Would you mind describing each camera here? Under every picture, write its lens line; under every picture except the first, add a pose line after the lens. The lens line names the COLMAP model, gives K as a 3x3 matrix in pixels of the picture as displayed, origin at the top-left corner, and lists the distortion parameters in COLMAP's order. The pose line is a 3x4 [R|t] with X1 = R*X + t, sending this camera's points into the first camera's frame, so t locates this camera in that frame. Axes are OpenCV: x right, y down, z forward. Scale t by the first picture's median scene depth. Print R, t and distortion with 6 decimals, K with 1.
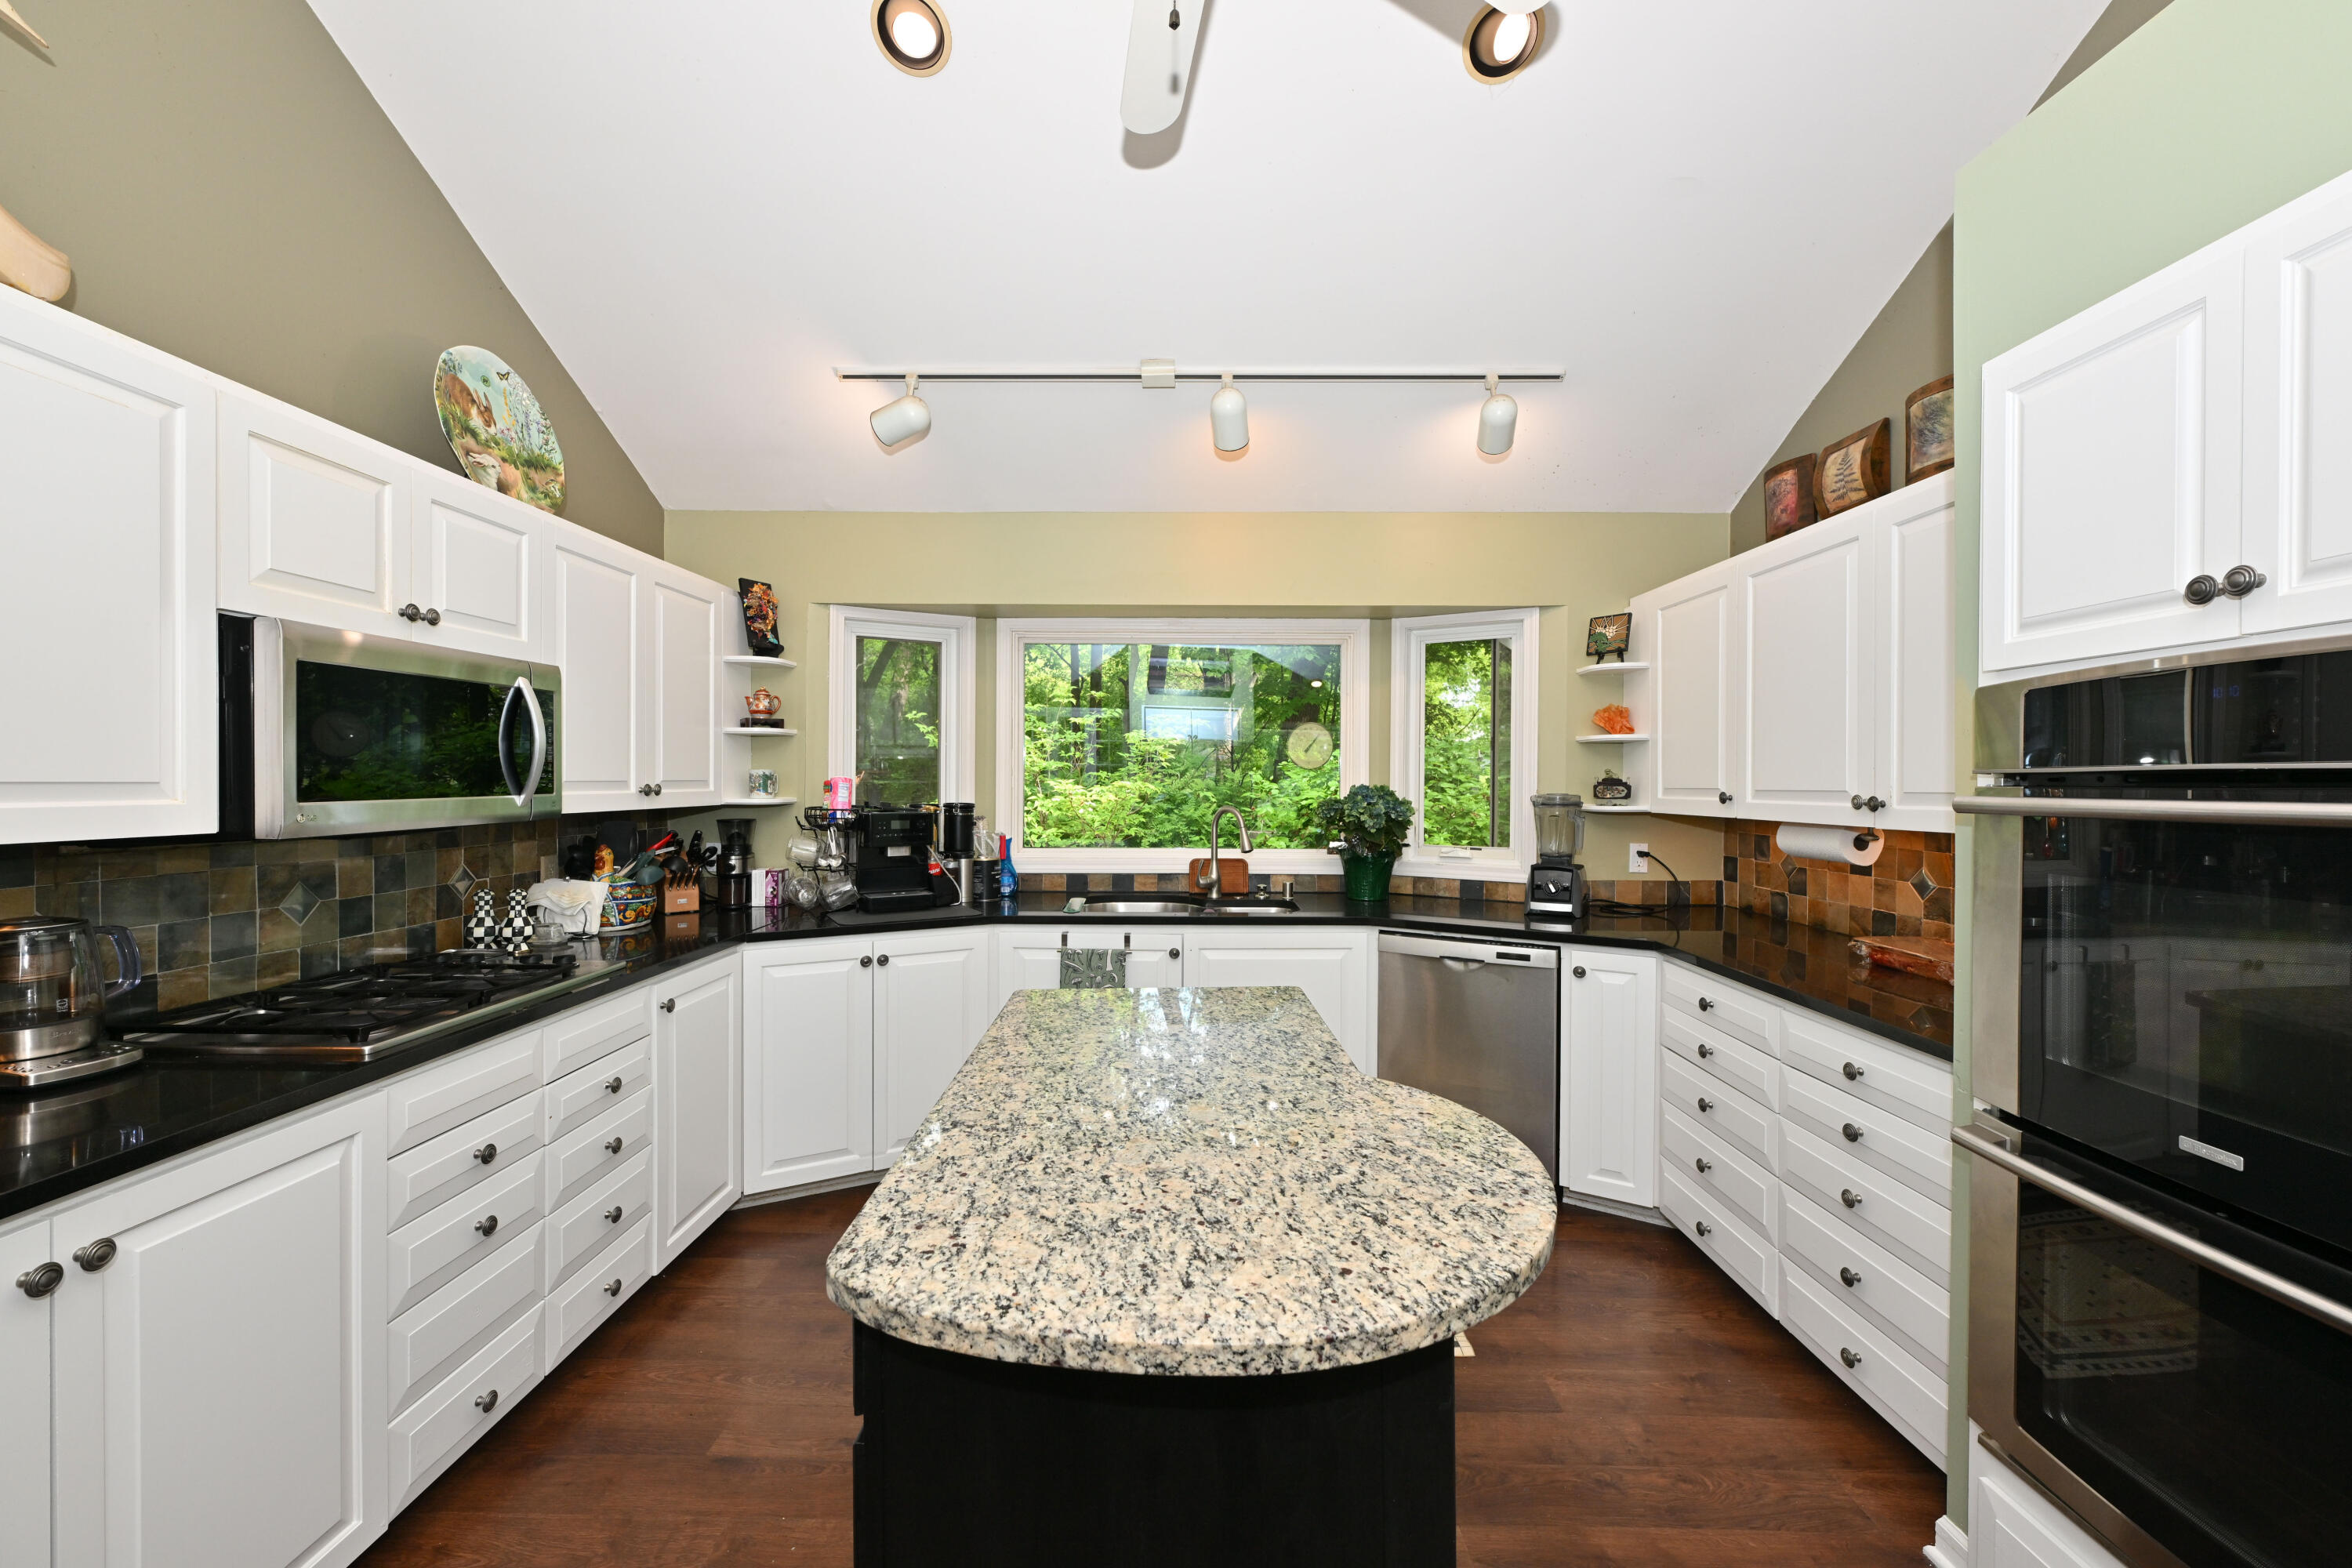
lens RADIAL K [[928.3, 0, 1176.6], [0, 928.3, 787.4], [0, 0, 1]] dist [-0.000237, -0.000016]
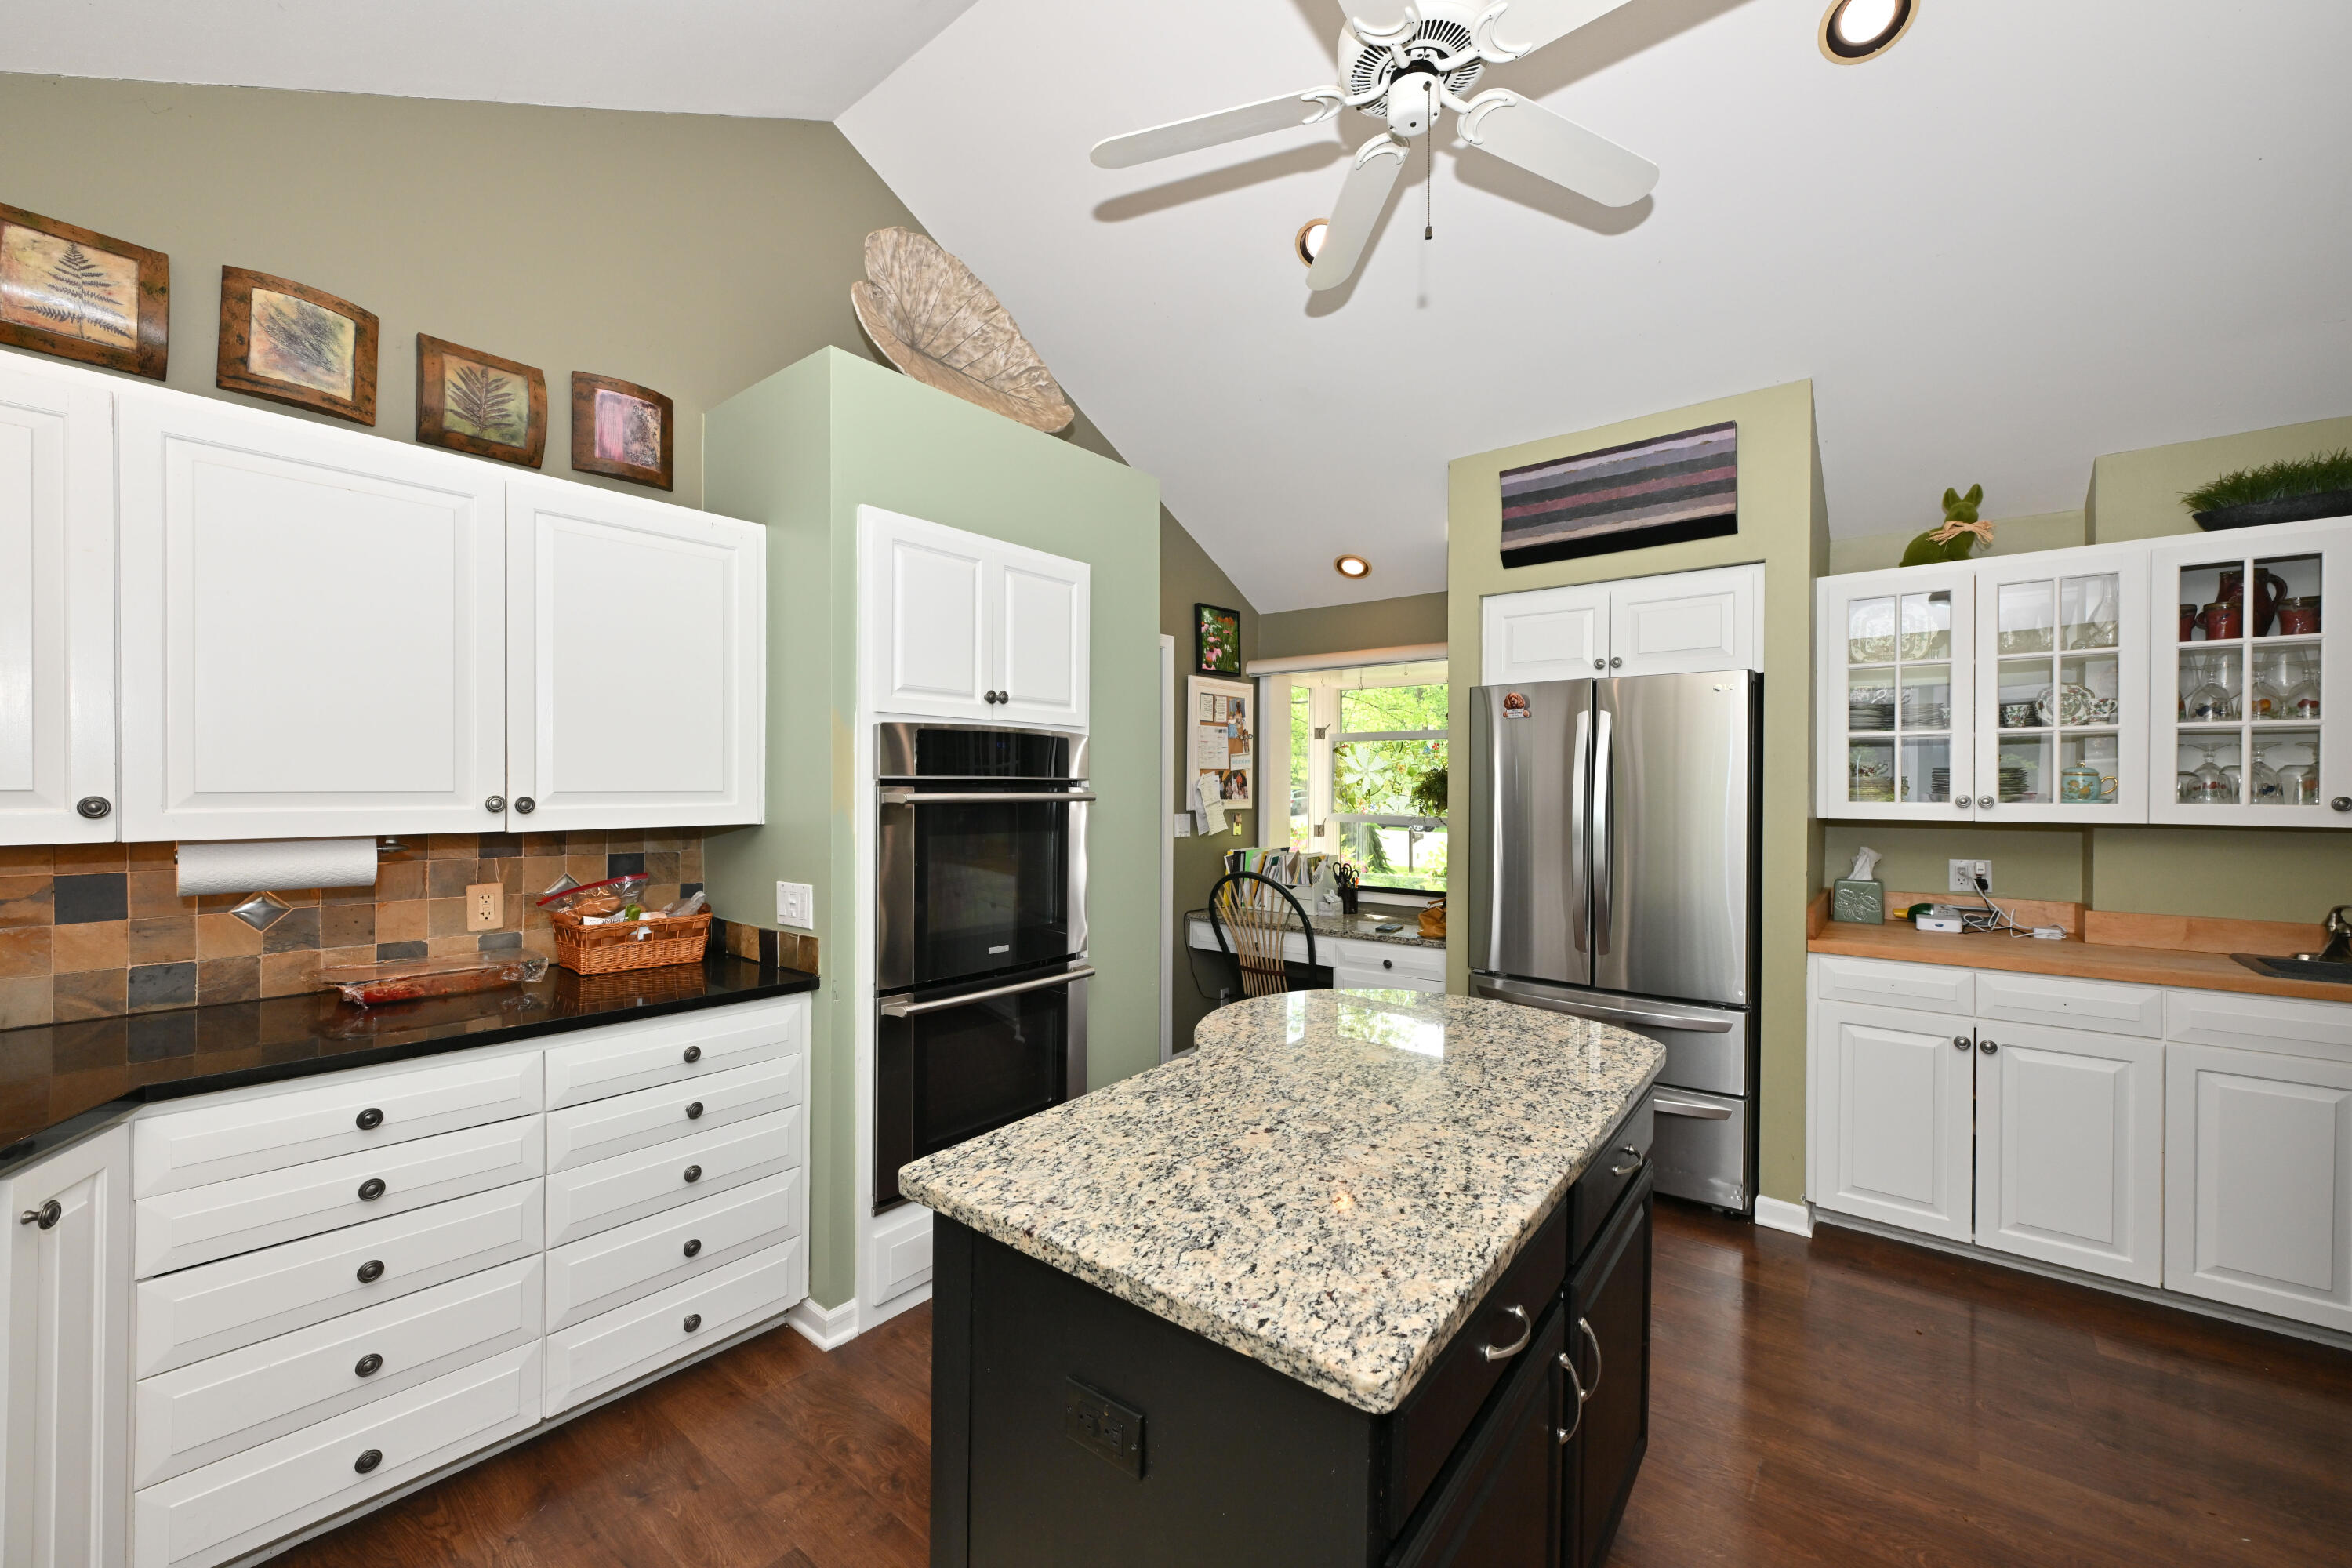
lens RADIAL K [[928.3, 0, 1176.1], [0, 928.3, 783.3], [0, 0, 1]] dist [-0.000237, -0.000016]
pose [[-0.784696, -0.006666, 0.619845, -0.497183], [-0.004998, 0.999978, 0.004427, -0.016576], [-0.619860, 0.000376, -0.784712, 2.019146]]
